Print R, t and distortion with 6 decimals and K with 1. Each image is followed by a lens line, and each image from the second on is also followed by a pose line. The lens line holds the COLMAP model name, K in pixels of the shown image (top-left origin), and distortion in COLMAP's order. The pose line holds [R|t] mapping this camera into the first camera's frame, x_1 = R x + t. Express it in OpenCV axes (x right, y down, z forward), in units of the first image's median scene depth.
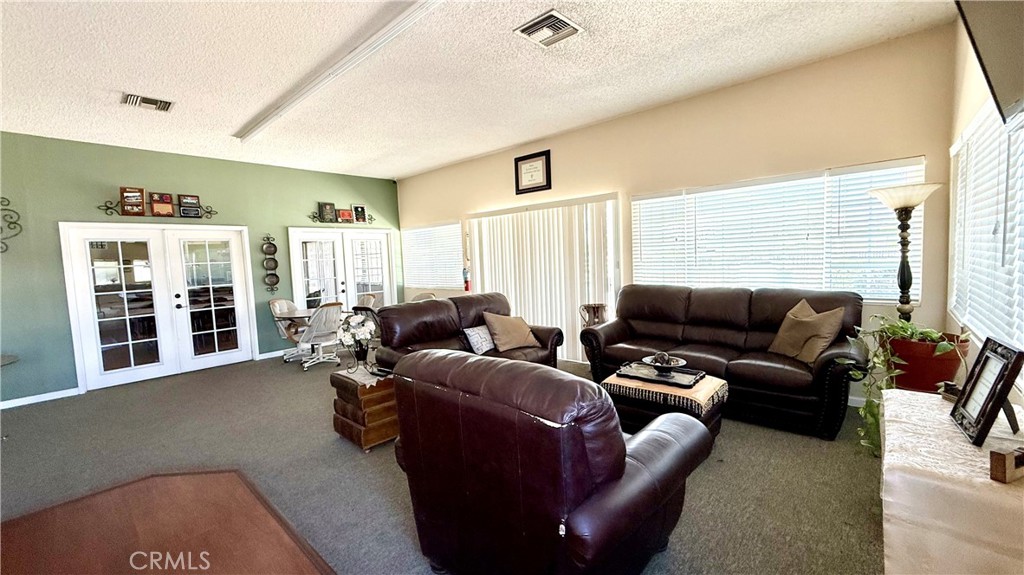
lens RADIAL K [[408.8, 0, 507.9], [0, 408.8, 287.4], [0, 0, 1]] dist [0.000045, 0.000404]
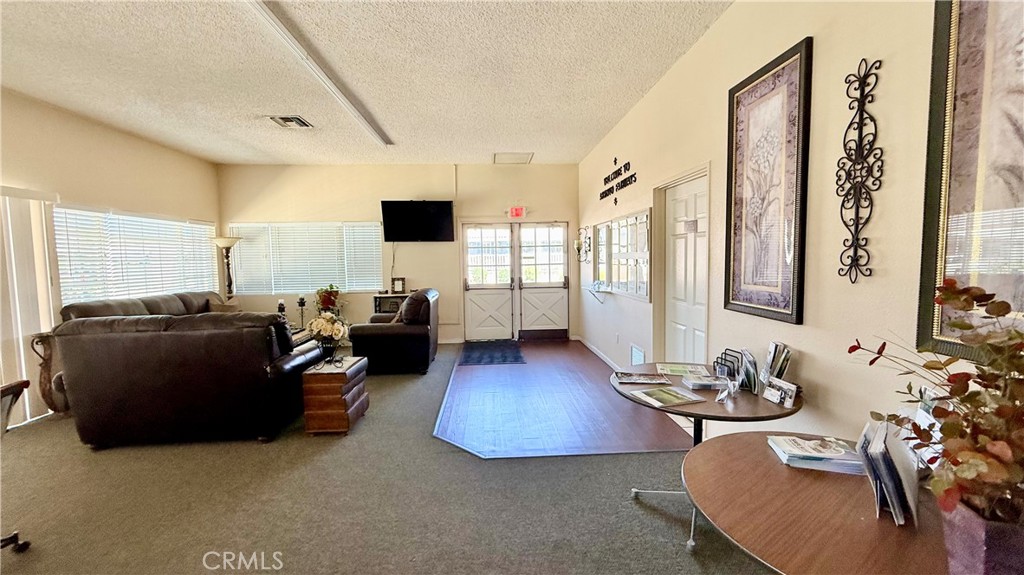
lens RADIAL K [[408.8, 0, 507.9], [0, 408.8, 287.4], [0, 0, 1]] dist [0.000045, 0.000404]
pose [[-0.711641, 0.001945, 0.702541, -0.842606], [0.096790, 0.990732, 0.095301, -0.029307], [-0.695844, 0.135819, -0.705233, 0.838636]]
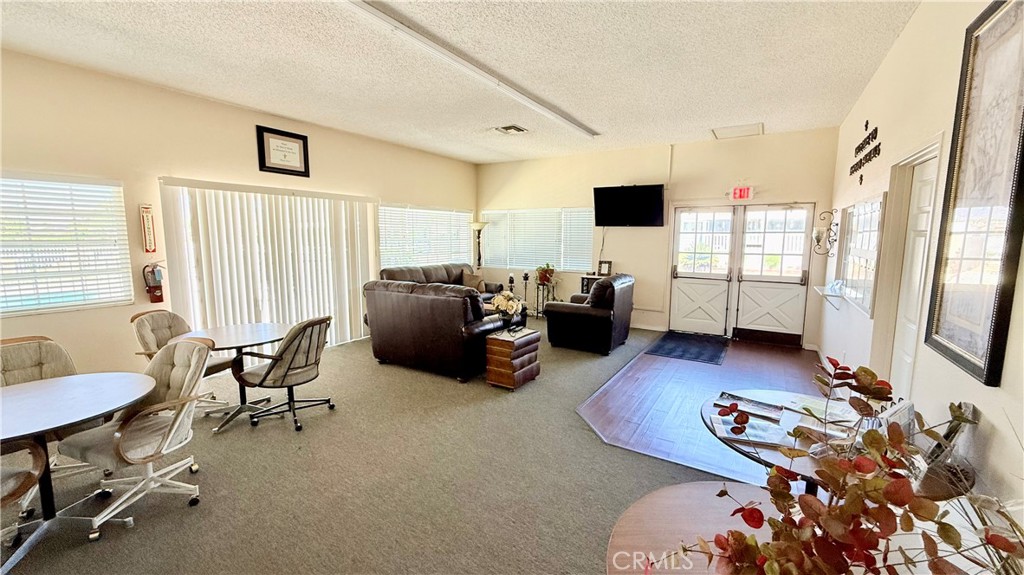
lens RADIAL K [[408.8, 0, 507.9], [0, 408.8, 287.4], [0, 0, 1]] dist [0.000045, 0.000404]
pose [[-0.176284, -0.085919, 0.980582, -0.960202], [0.075889, 0.992032, 0.100565, -0.042727], [-0.981410, 0.092144, -0.168359, 0.725751]]
